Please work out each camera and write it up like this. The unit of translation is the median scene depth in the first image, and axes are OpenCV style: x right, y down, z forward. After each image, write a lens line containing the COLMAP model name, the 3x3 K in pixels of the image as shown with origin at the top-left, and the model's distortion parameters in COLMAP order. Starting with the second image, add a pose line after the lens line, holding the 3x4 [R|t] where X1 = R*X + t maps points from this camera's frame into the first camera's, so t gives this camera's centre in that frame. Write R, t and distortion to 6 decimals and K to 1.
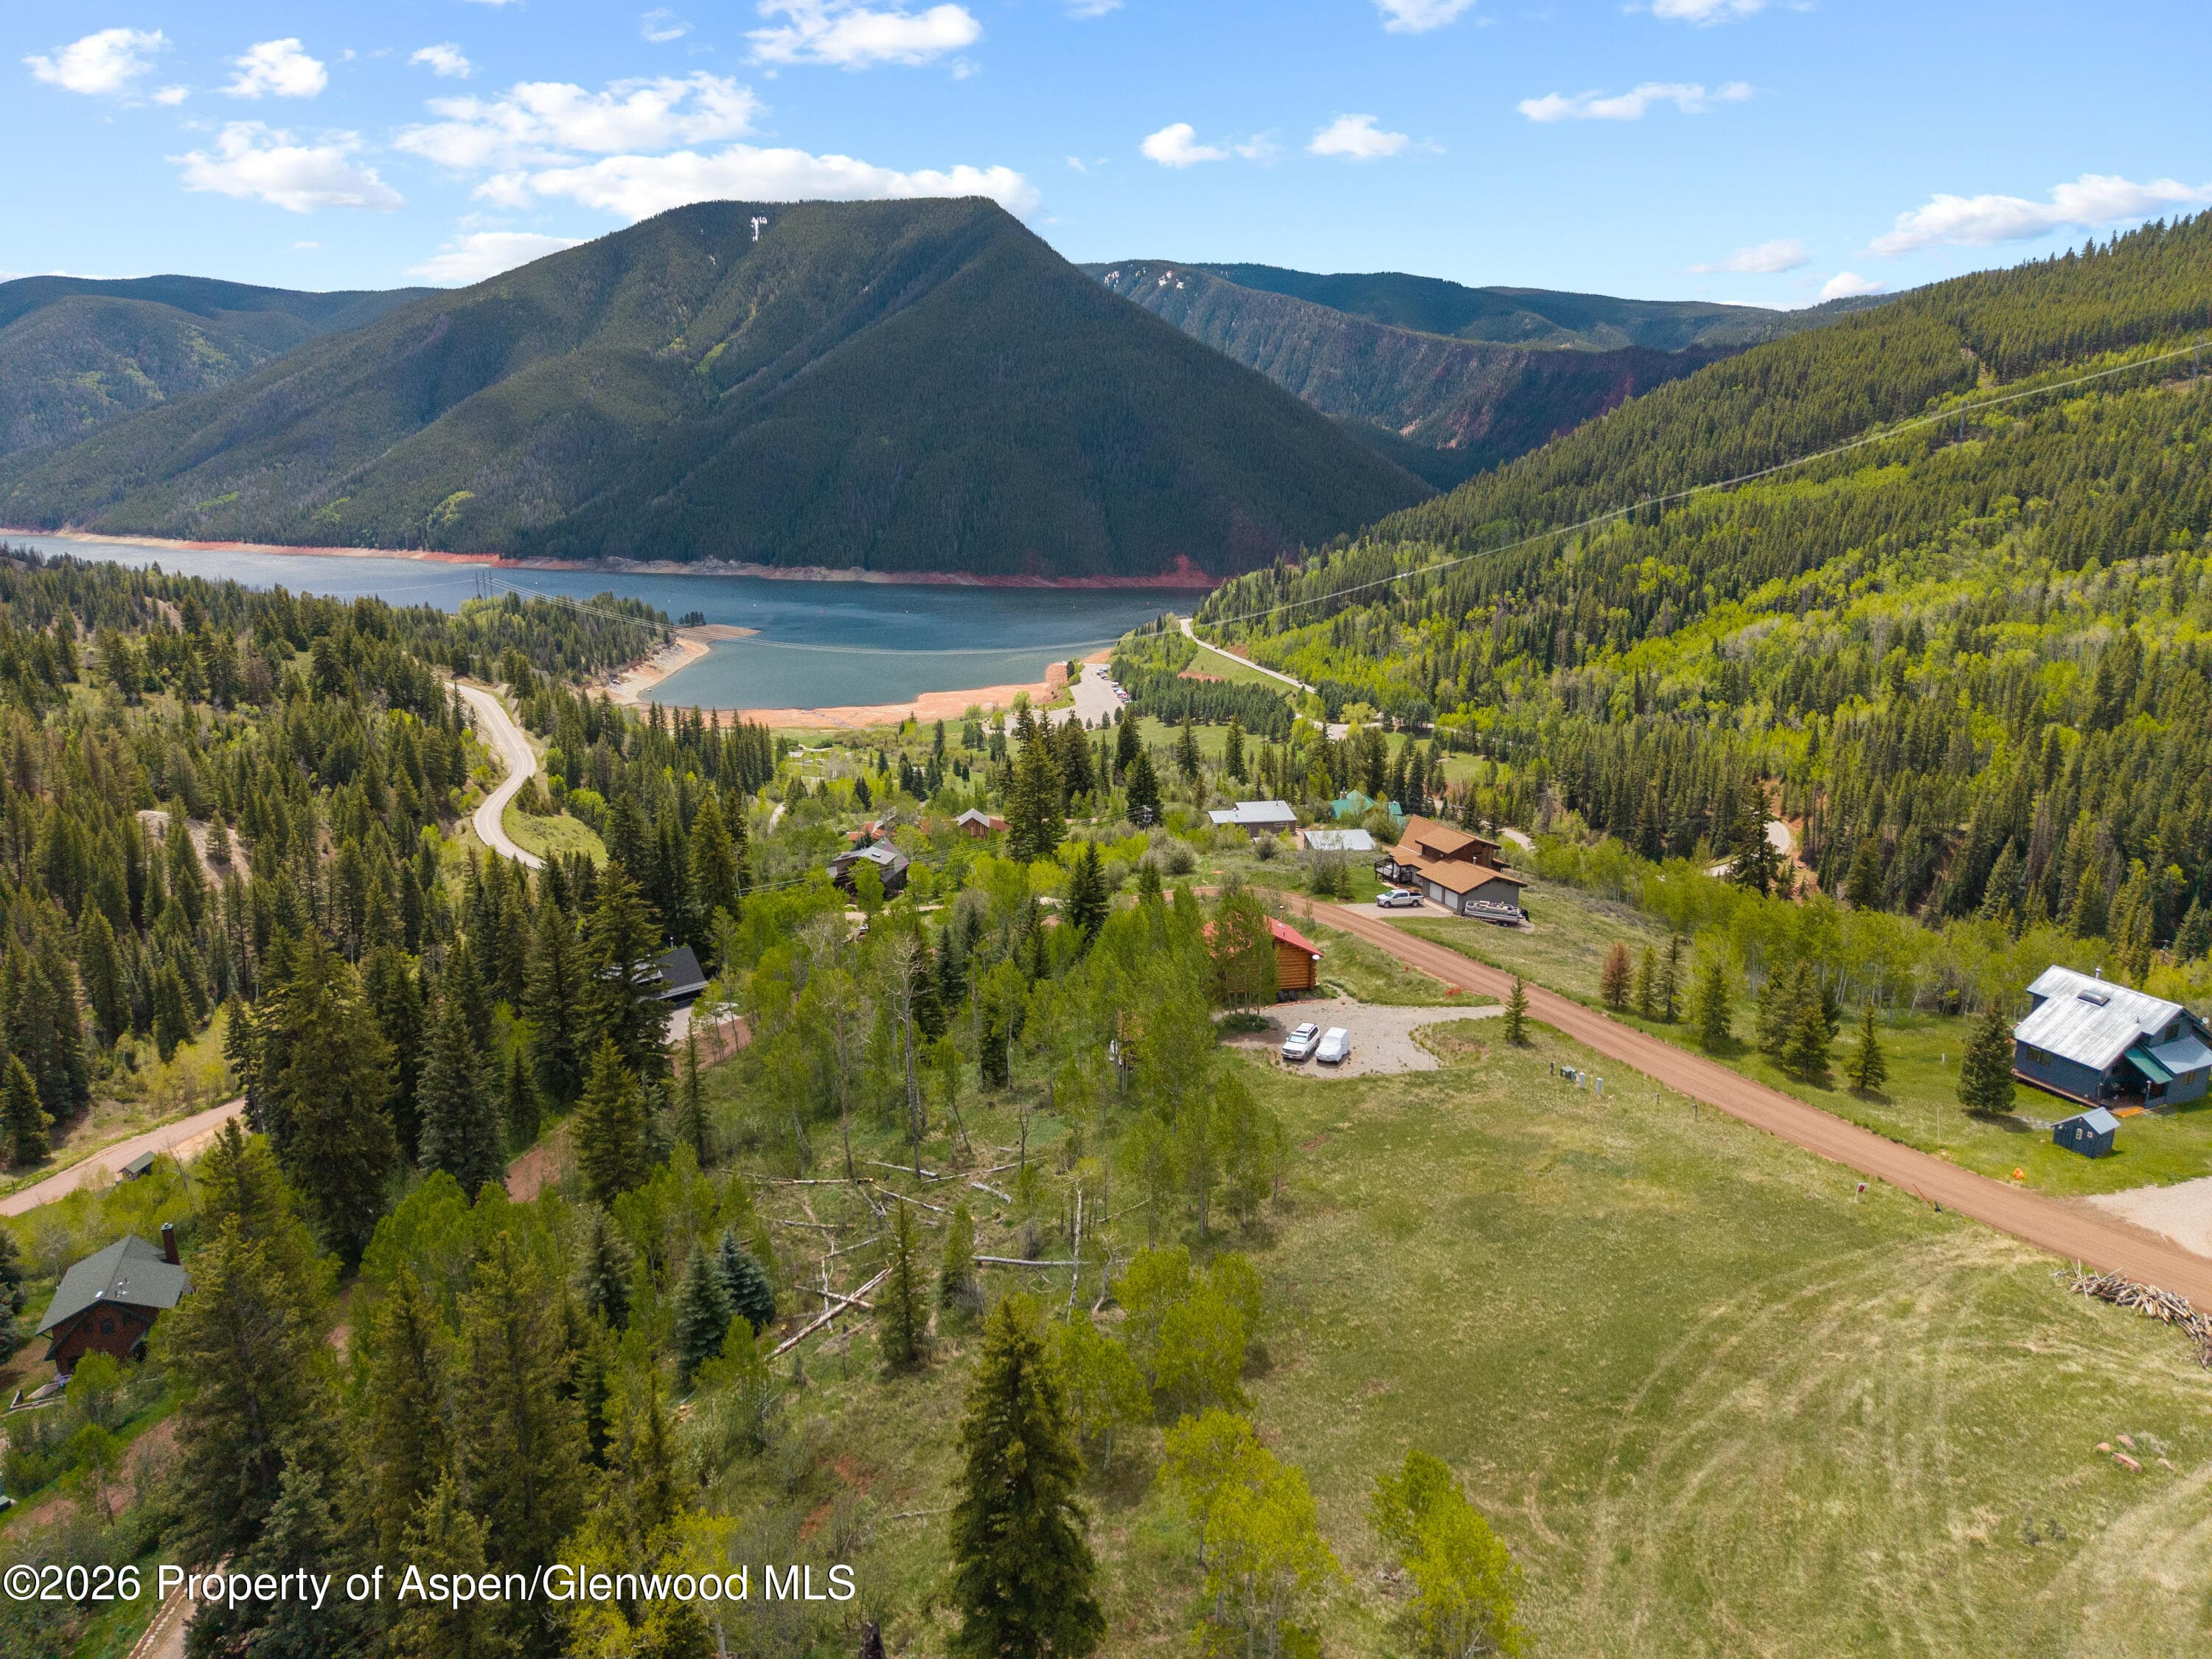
lens RADIAL K [[1468.8, 0, 1119.1], [0, 1468.8, 827.8], [0, 0, 1]] dist [0.028012, -0.022082]
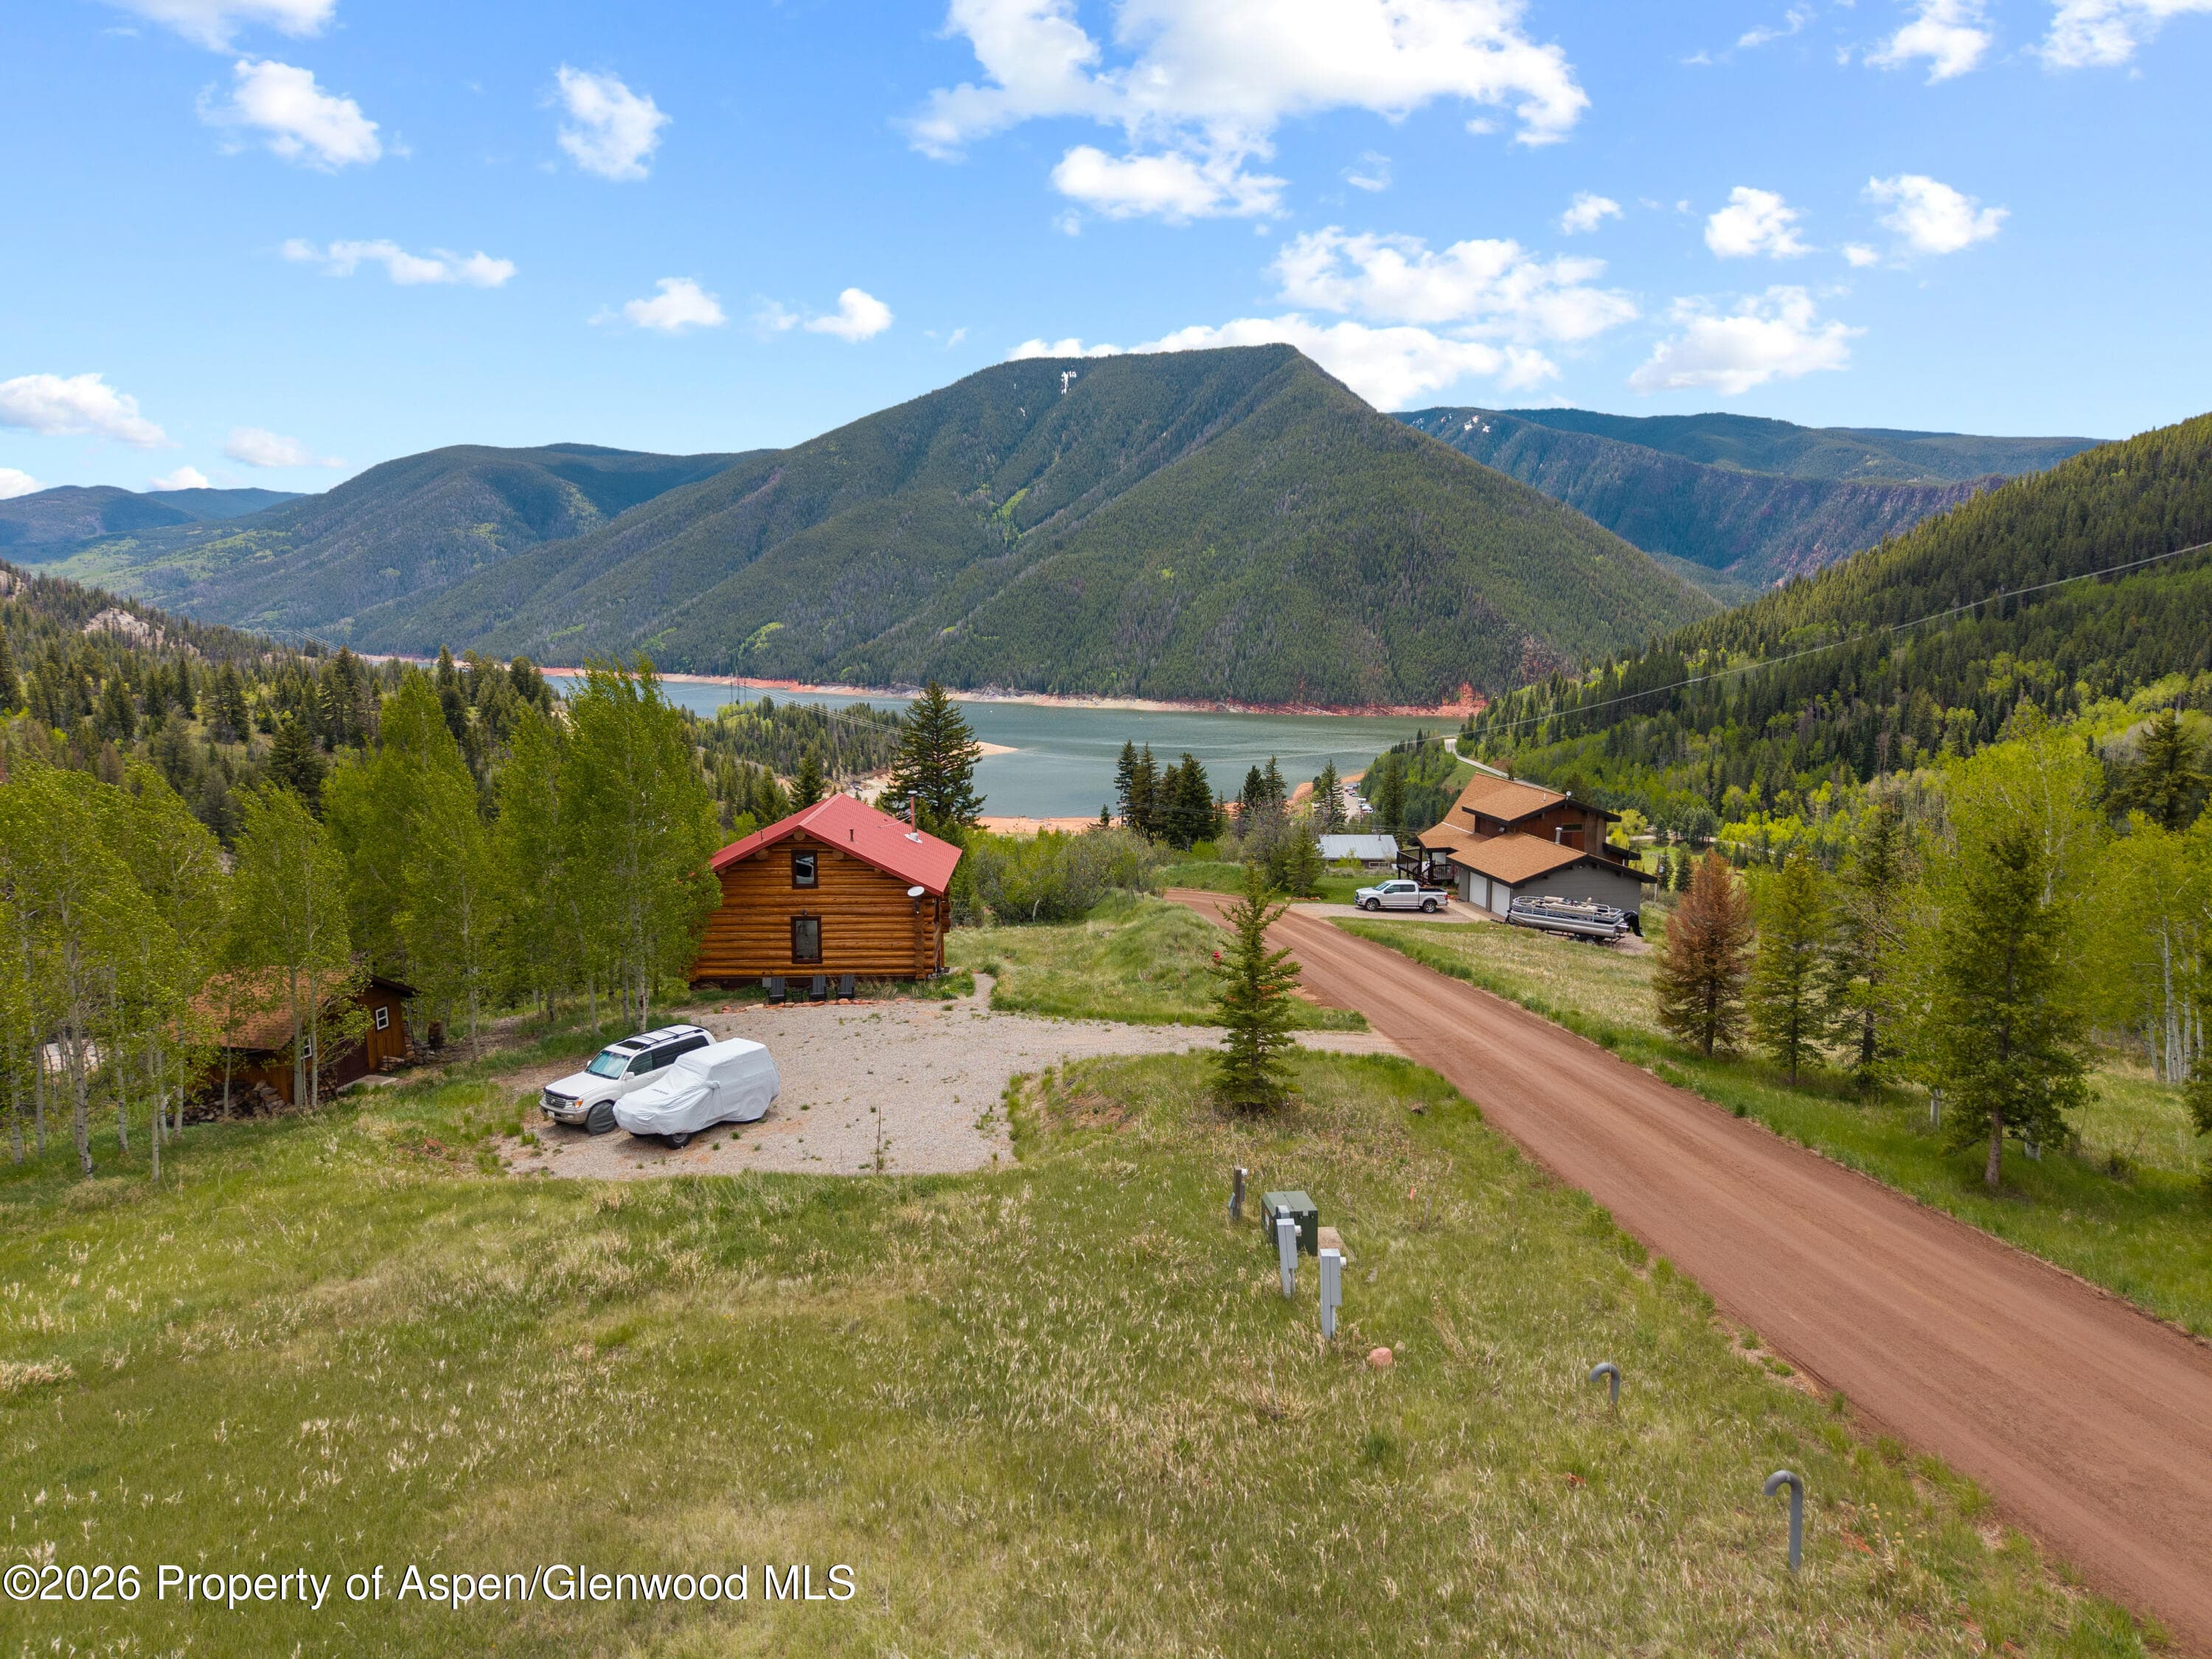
lens RADIAL K [[1468.8, 0, 1115.1], [0, 1468.8, 837.1], [0, 0, 1]] dist [0.028012, -0.022082]
pose [[0.979048, 0.030546, -0.201324, 0.039827], [-0.048908, 0.995018, -0.086875, 0.015793], [0.197668, 0.094901, 0.975665, 0.094320]]
